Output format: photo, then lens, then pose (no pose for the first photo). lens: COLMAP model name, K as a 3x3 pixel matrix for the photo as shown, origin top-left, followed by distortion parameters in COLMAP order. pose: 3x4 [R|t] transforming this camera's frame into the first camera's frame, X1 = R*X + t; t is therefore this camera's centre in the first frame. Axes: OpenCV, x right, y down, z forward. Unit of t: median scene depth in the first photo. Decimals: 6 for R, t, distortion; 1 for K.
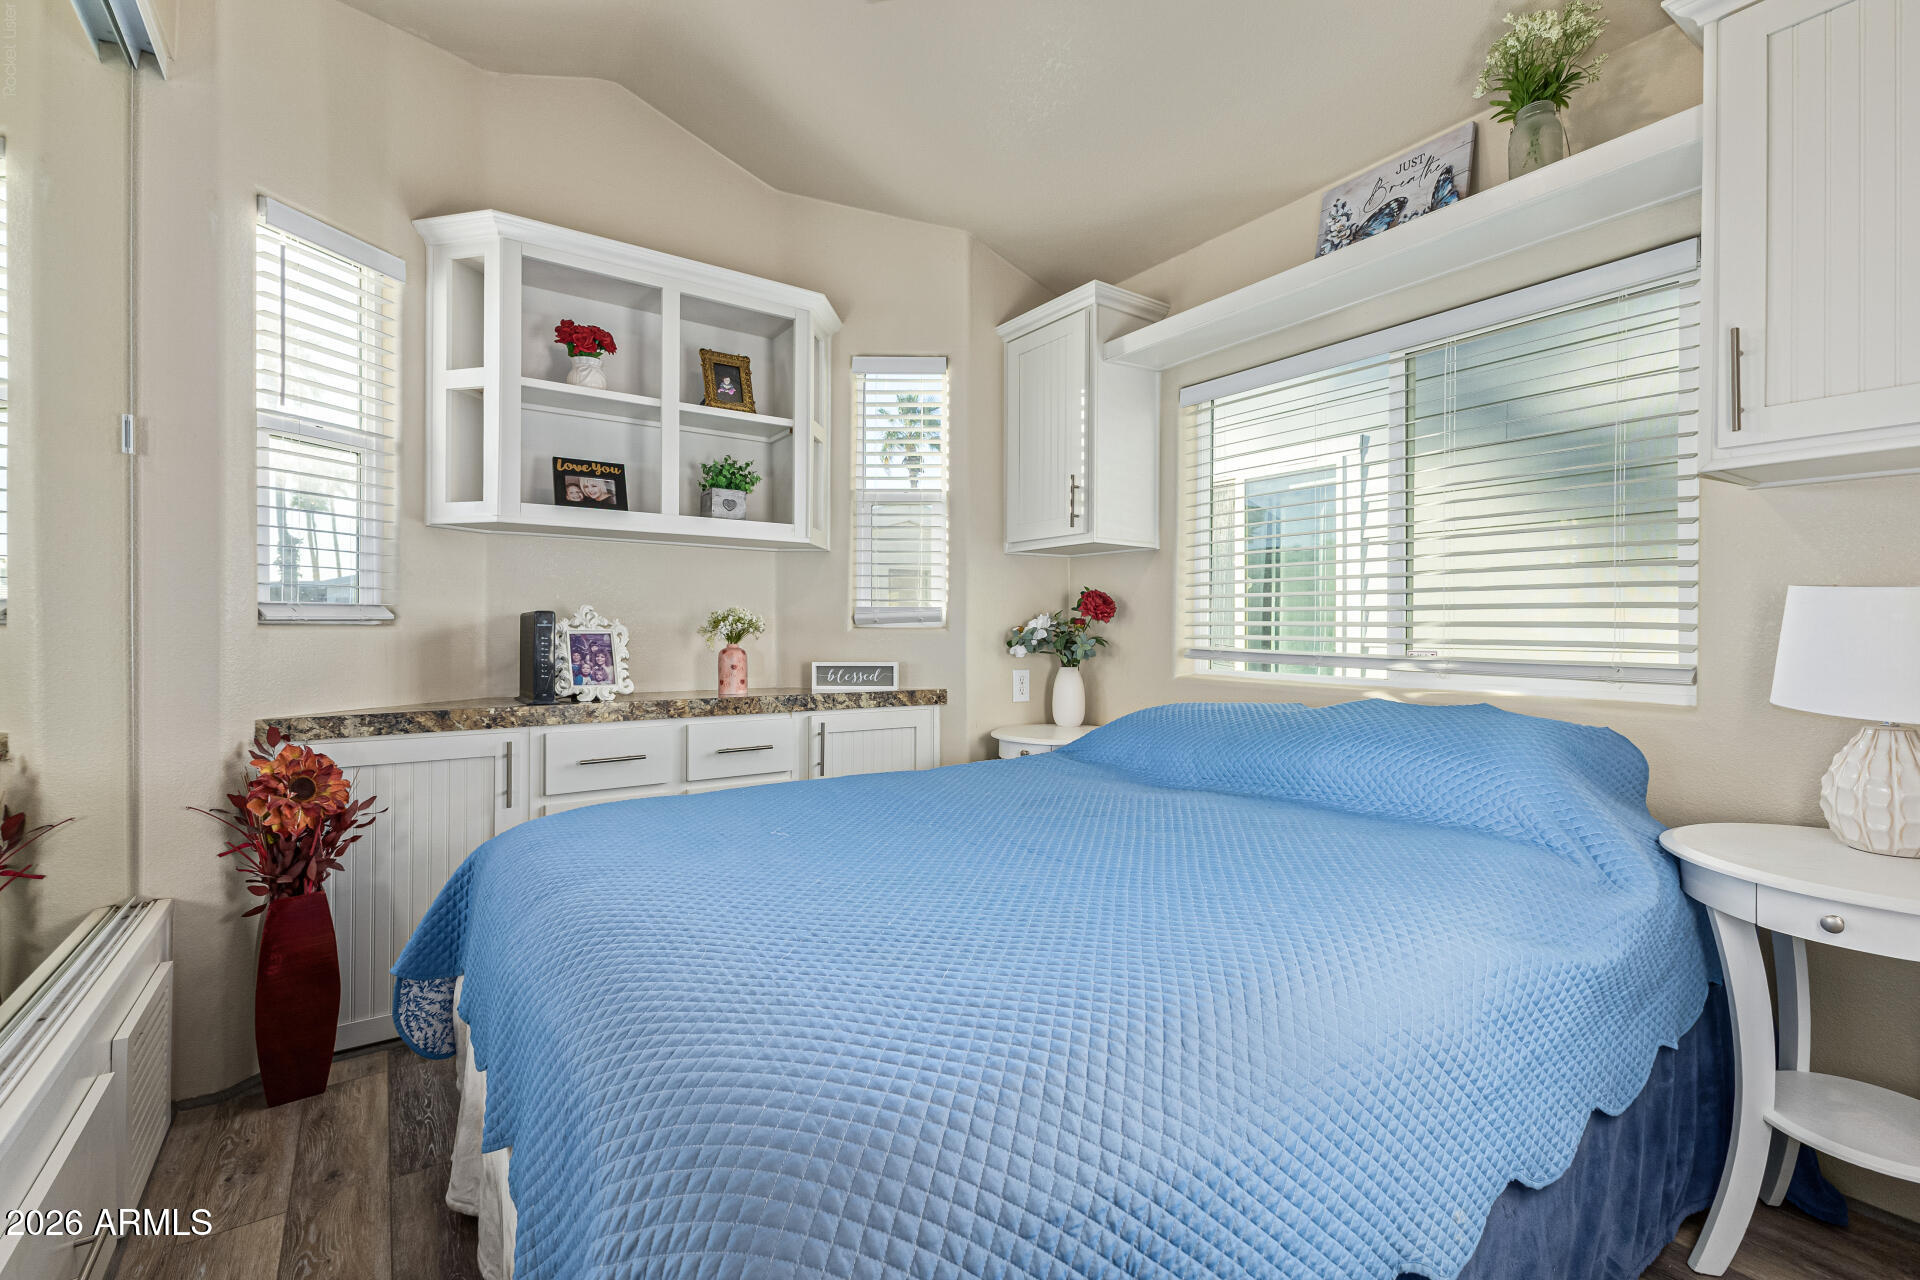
lens RADIAL K [[833.4, 0, 965.6], [0, 833.4, 624.2], [0, 0, 1]] dist [0.012068, -0.004057]
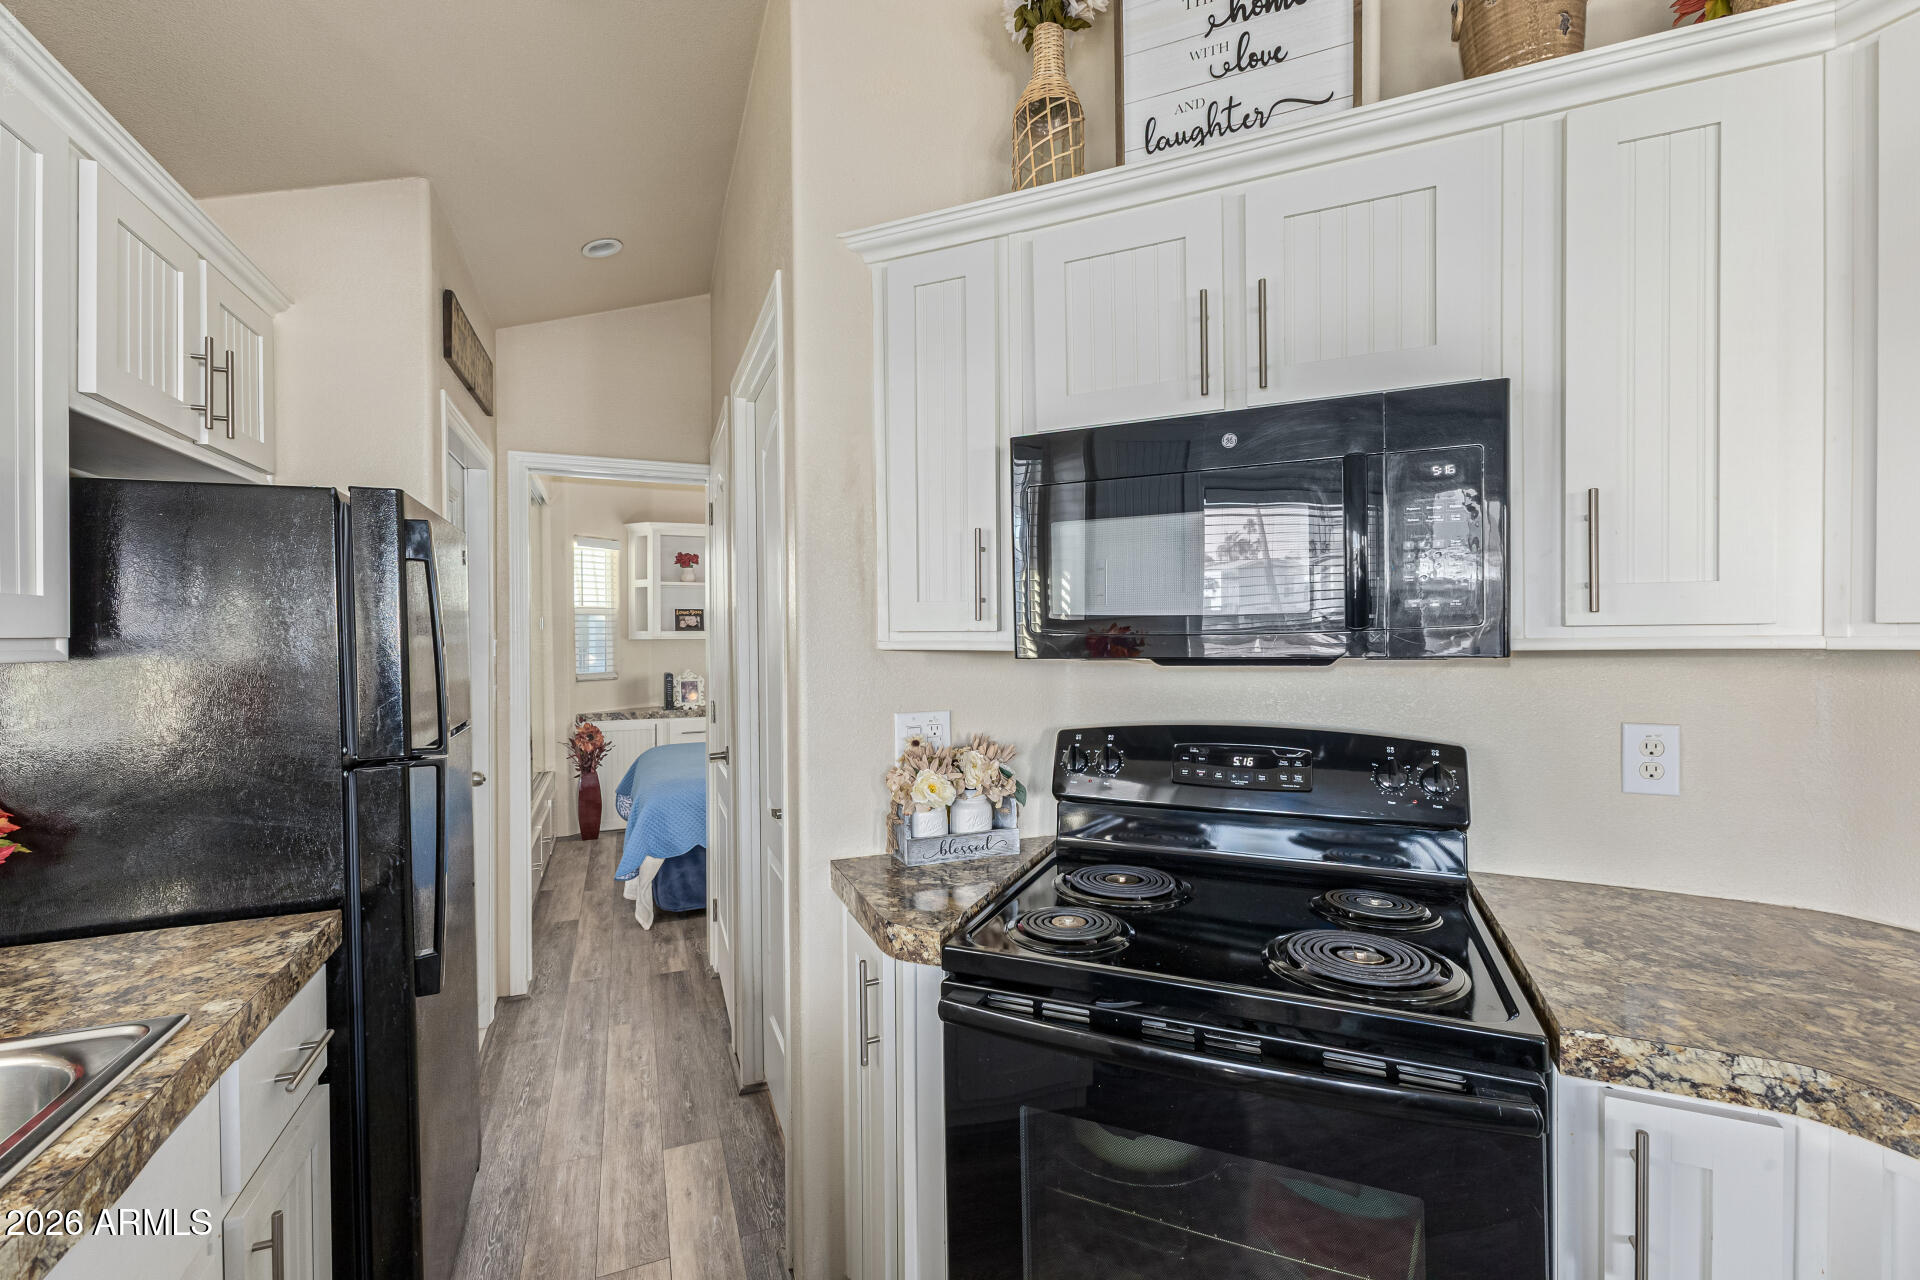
lens RADIAL K [[833.4, 0, 959.9], [0, 833.4, 641.9], [0, 0, 1]] dist [0.012068, -0.004057]
pose [[0.971489, -0.007246, -0.236975, 0.985100], [0.009844, 0.999904, 0.009782, -0.131579], [0.236882, -0.011836, 0.971466, -1.296171]]
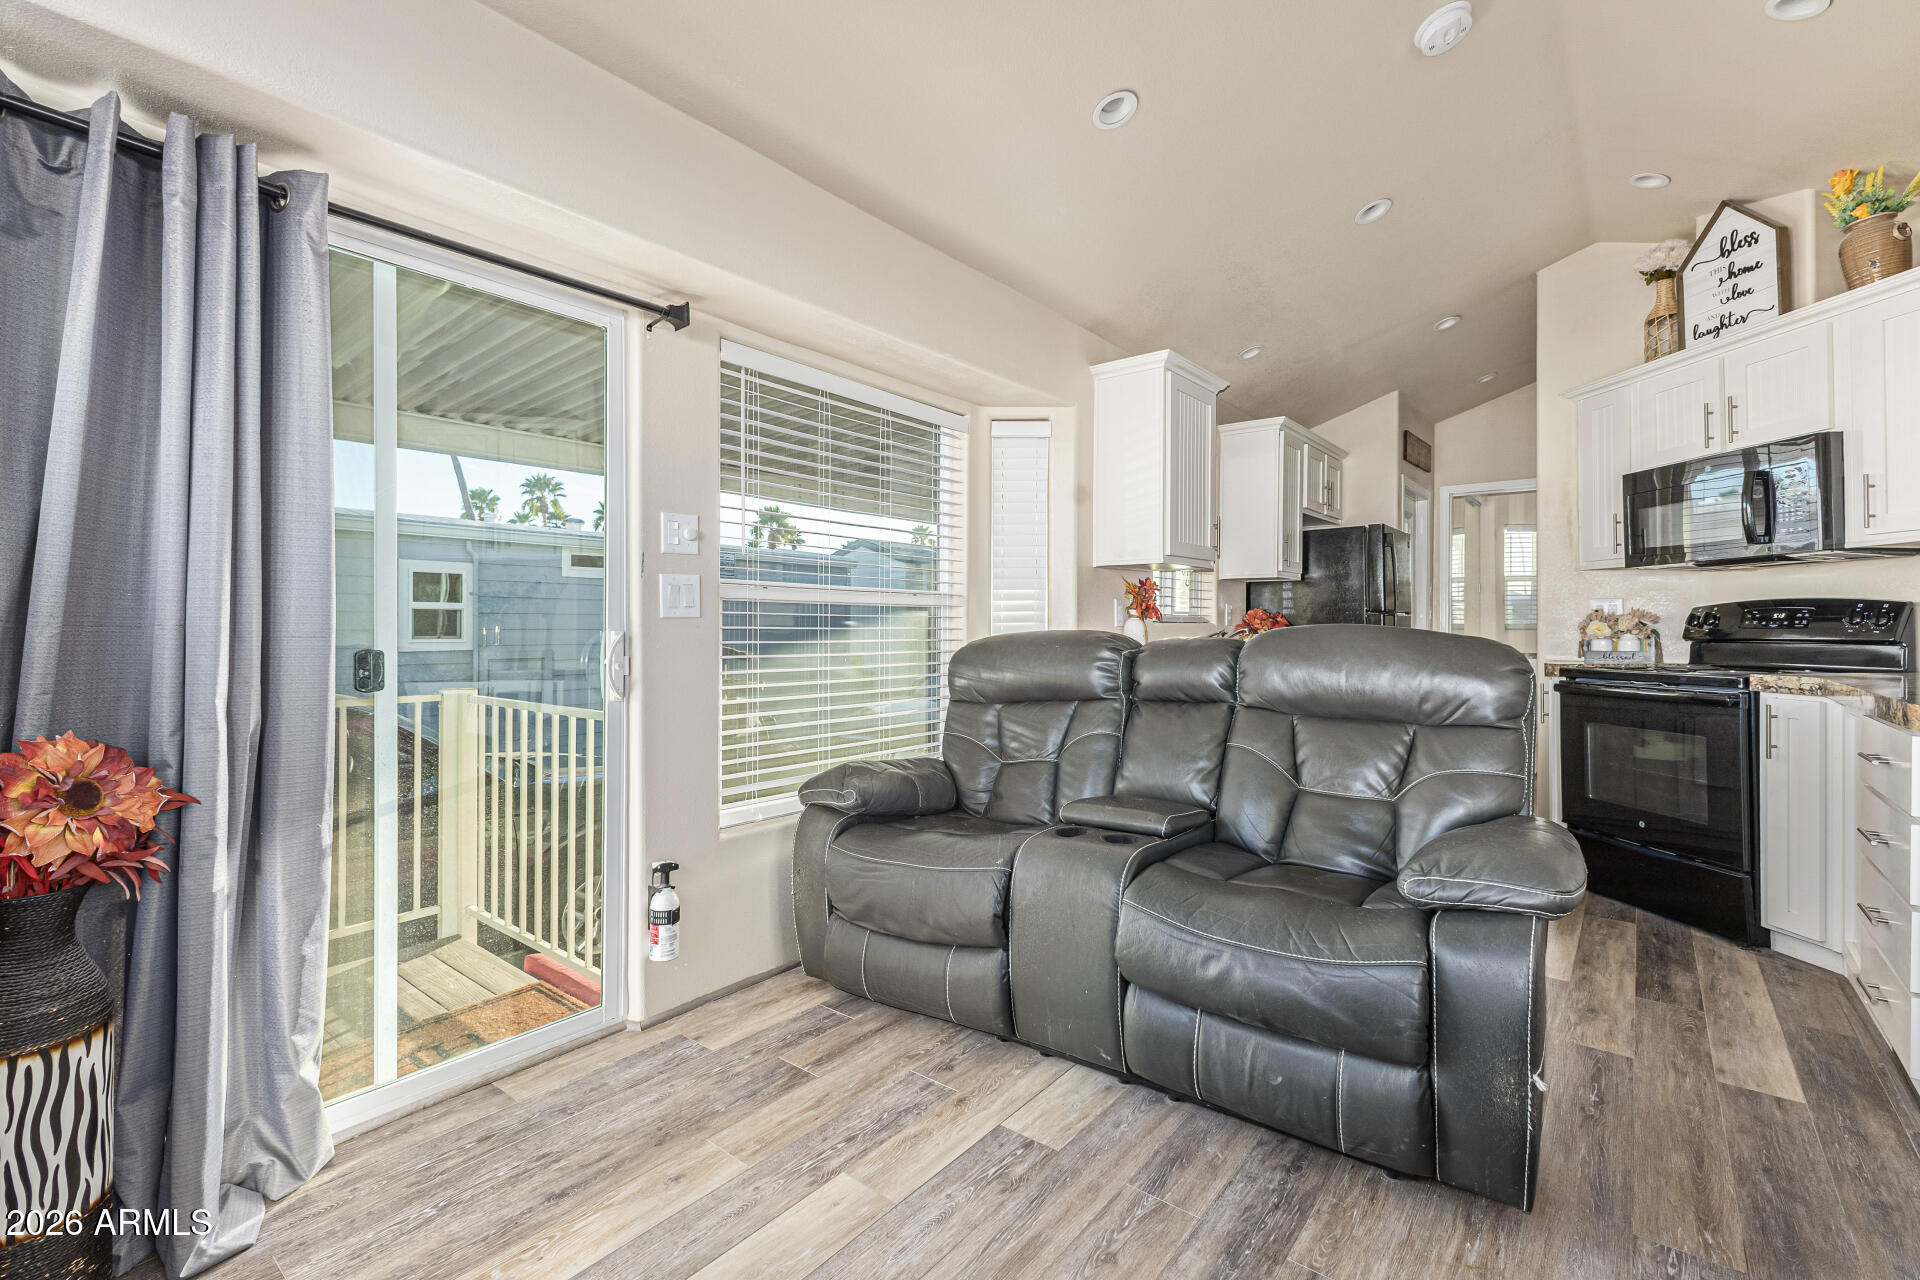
lens RADIAL K [[833.4, 0, 953.6], [0, 833.4, 625.5], [0, 0, 1]] dist [0.012068, -0.004057]
pose [[0.259241, -0.002850, -0.965808, 1.999111], [-0.000206, 0.999995, -0.003006, -0.006435], [0.965813, 0.000978, 0.259240, -2.205784]]
